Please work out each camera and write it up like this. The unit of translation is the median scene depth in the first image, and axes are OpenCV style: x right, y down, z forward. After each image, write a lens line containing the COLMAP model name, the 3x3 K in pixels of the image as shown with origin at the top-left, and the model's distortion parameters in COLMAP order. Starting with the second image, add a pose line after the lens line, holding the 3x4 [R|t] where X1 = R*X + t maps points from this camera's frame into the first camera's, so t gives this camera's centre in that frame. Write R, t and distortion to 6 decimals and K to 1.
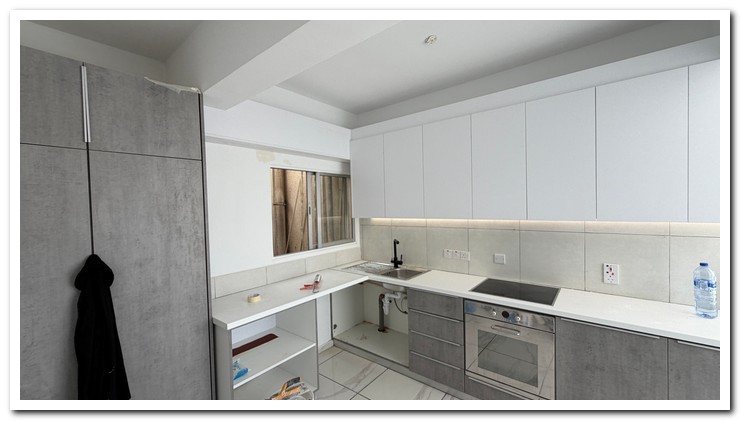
lens RADIAL K [[280.6, 0, 369.0], [0, 280.6, 211.5], [0, 0, 1]] dist [0.000566, 0.000252]
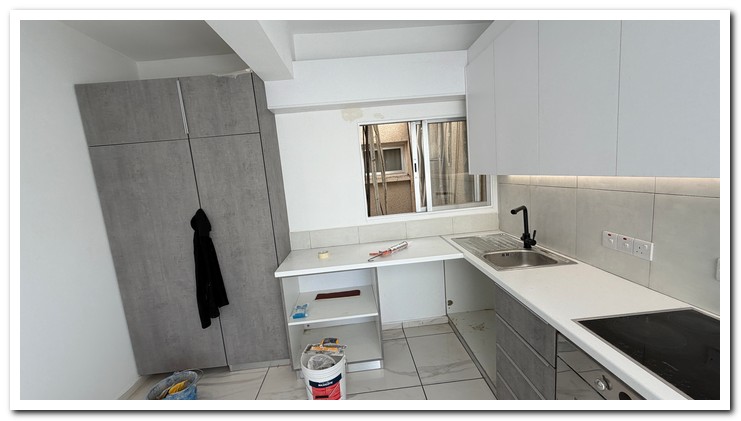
lens RADIAL K [[279.6, 0, 368.7], [0, 279.6, 211.7], [0, 0, 1]] dist [-0.000195, 0.000111]
pose [[0.669126, 0.072774, -0.739577, 0.474616], [0.052027, 0.988164, 0.144306, -0.001934], [0.741326, -0.135037, 0.657420, 0.426817]]
